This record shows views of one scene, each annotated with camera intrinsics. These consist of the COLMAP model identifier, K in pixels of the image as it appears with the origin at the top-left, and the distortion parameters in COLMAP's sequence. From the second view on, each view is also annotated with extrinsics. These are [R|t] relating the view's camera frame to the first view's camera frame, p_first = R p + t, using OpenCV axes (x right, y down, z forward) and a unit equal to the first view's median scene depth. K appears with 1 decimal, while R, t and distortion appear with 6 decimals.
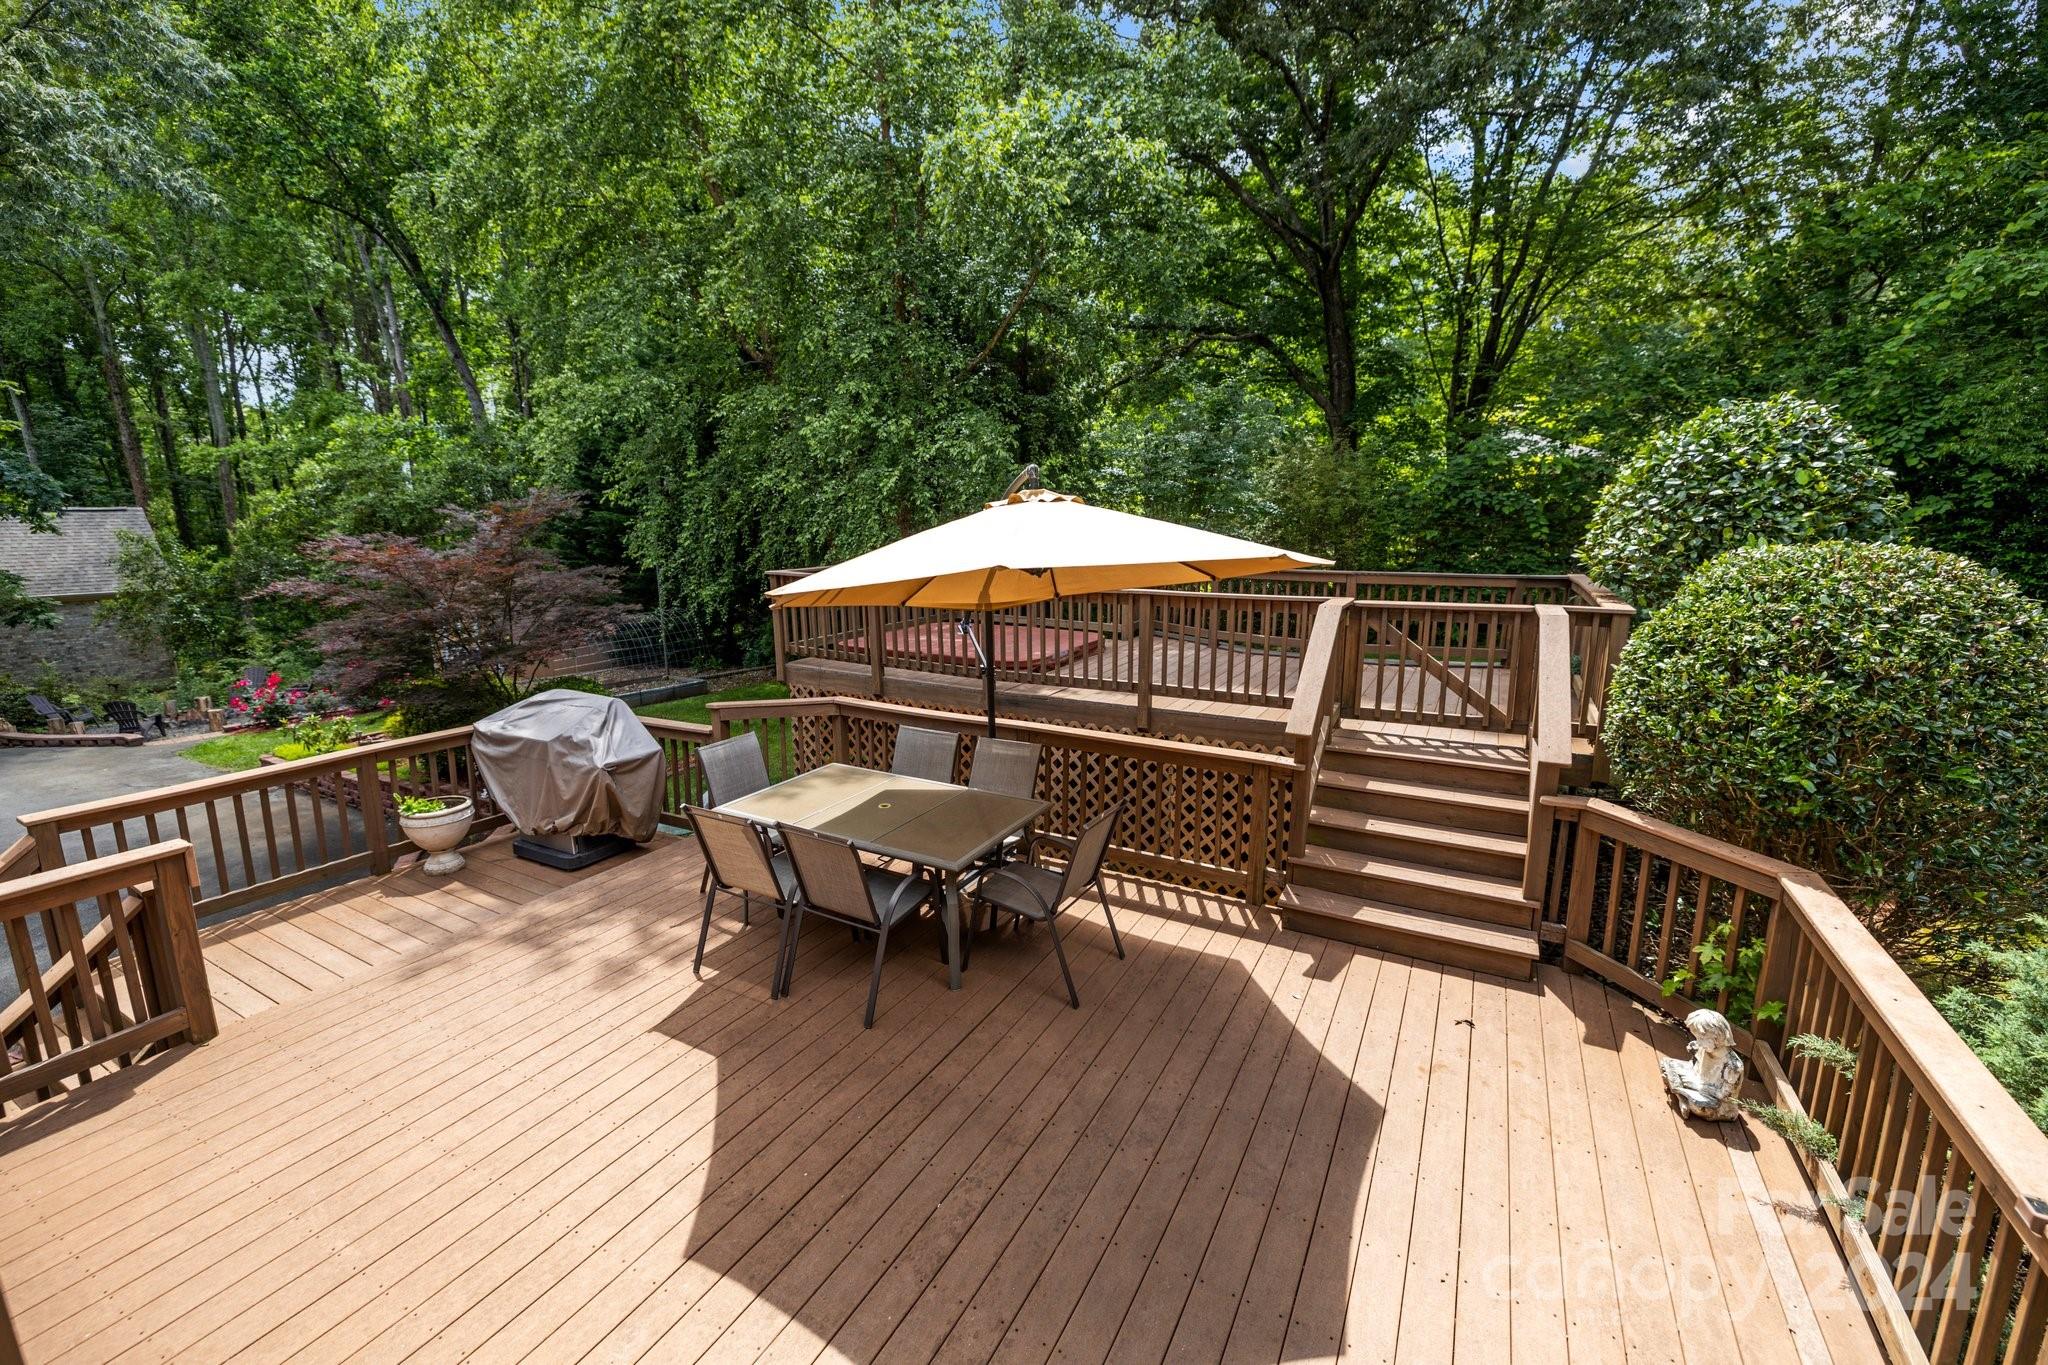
lens RADIAL K [[876.9, 0, 1024.0], [0, 876.9, 682.5], [0, 0, 1]] dist [0.002704, 0.000210]
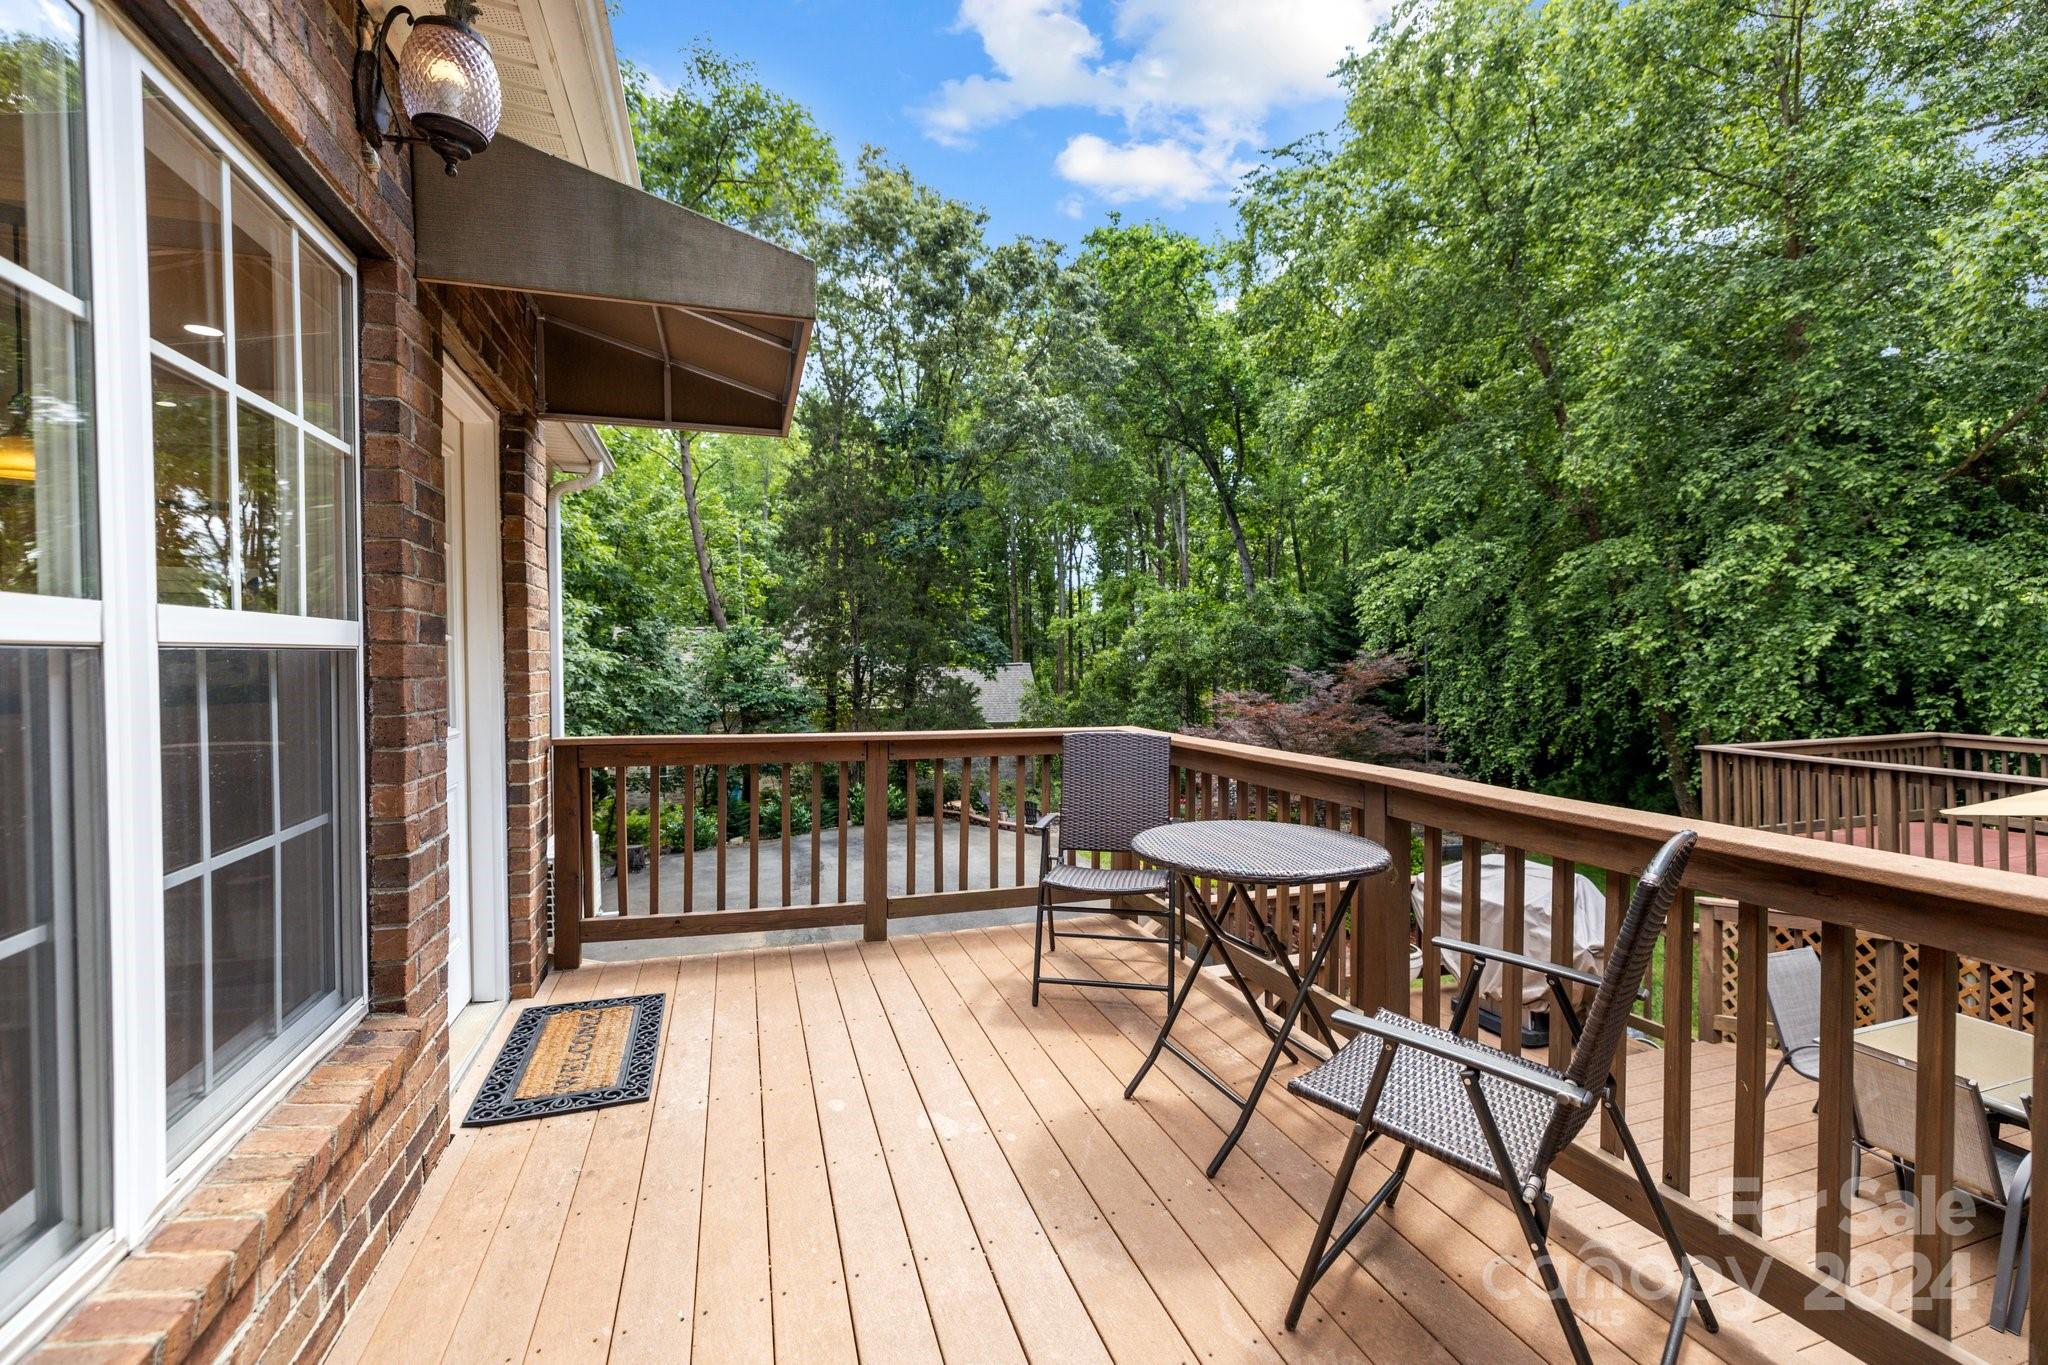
lens RADIAL K [[876.9, 0, 1024.0], [0, 876.9, 682.5], [0, 0, 1]] dist [0.002704, 0.000210]
pose [[0.724199, 0.014244, -0.689444, -0.107551], [-0.130785, 0.984478, -0.117038, 0.001430], [0.677075, 0.174928, 0.714821, -0.062086]]
